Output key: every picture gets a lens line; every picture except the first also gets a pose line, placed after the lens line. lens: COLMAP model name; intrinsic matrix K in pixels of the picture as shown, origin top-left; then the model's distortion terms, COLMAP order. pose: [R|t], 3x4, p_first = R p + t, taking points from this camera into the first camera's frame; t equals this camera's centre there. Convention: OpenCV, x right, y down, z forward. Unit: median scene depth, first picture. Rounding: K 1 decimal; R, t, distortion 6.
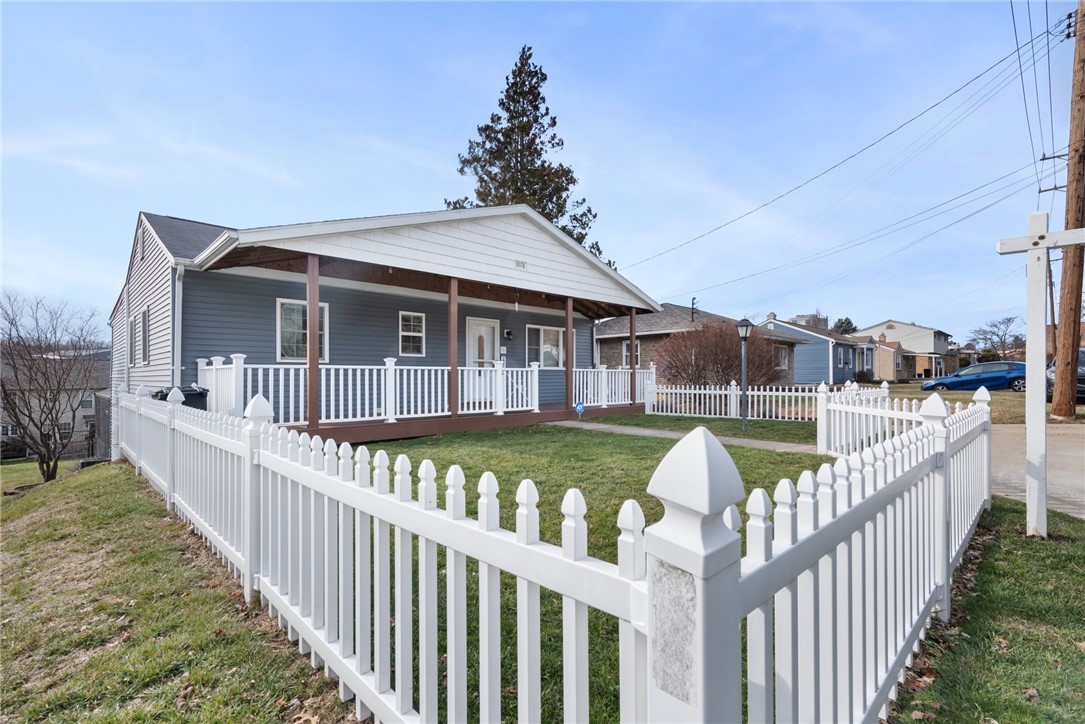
lens RADIAL K [[502.8, 0, 539.1], [0, 502.8, 368.1], [0, 0, 1]] dist [0.000723, 0.000056]
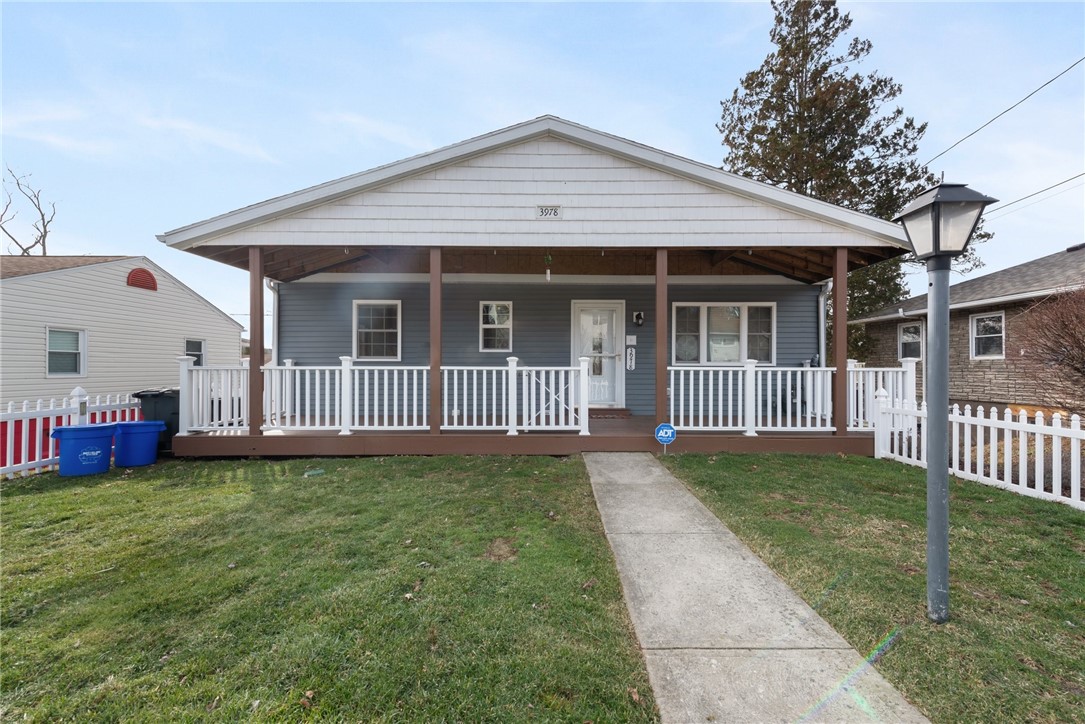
lens RADIAL K [[434.1, 0, 543.9], [0, 434.1, 371.6], [0, 0, 1]] dist [0.009771, -0.001272]
pose [[0.710470, -0.006292, -0.703700, 0.398224], [0.009965, 0.999950, 0.001120, 0.005903], [0.703657, -0.007808, 0.710497, 0.644656]]
